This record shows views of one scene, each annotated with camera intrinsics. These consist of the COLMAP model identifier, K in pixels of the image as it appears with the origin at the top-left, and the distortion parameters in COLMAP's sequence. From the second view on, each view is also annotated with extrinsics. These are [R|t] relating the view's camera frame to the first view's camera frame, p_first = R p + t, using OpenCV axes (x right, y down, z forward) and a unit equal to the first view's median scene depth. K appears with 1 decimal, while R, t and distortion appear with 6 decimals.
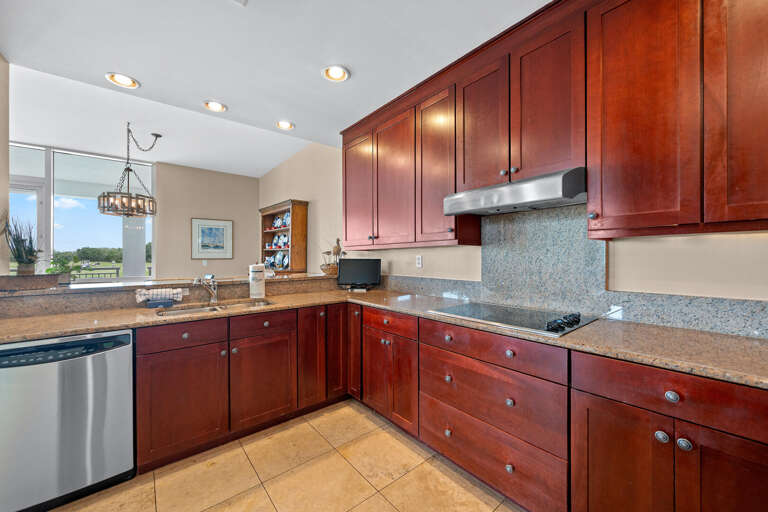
lens RADIAL K [[299.4, 0, 384.0], [0, 299.4, 256.0], [0, 0, 1]] dist [0.001046, 0.000144]
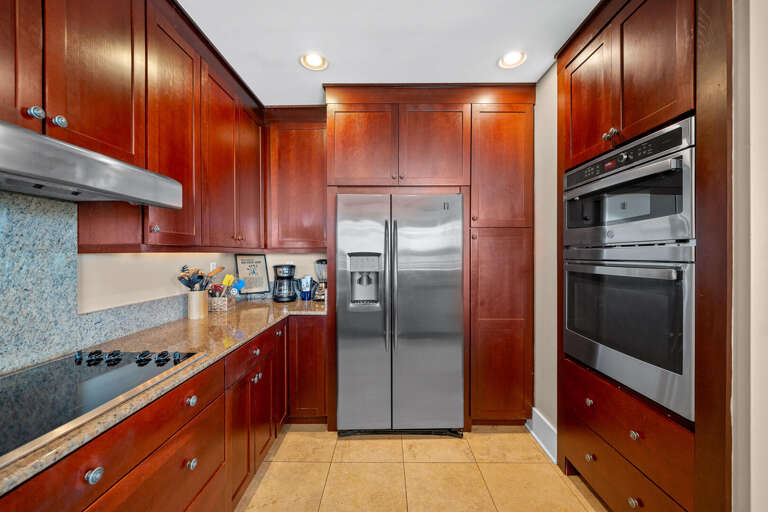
lens RADIAL K [[299.4, 0, 384.0], [0, 299.4, 256.0], [0, 0, 1]] dist [0.001046, 0.000144]
pose [[-0.766574, 0.007646, 0.642111, -0.414053], [0.012002, 0.999925, 0.002422, -0.036828], [-0.642044, 0.009564, -0.766608, 1.126715]]
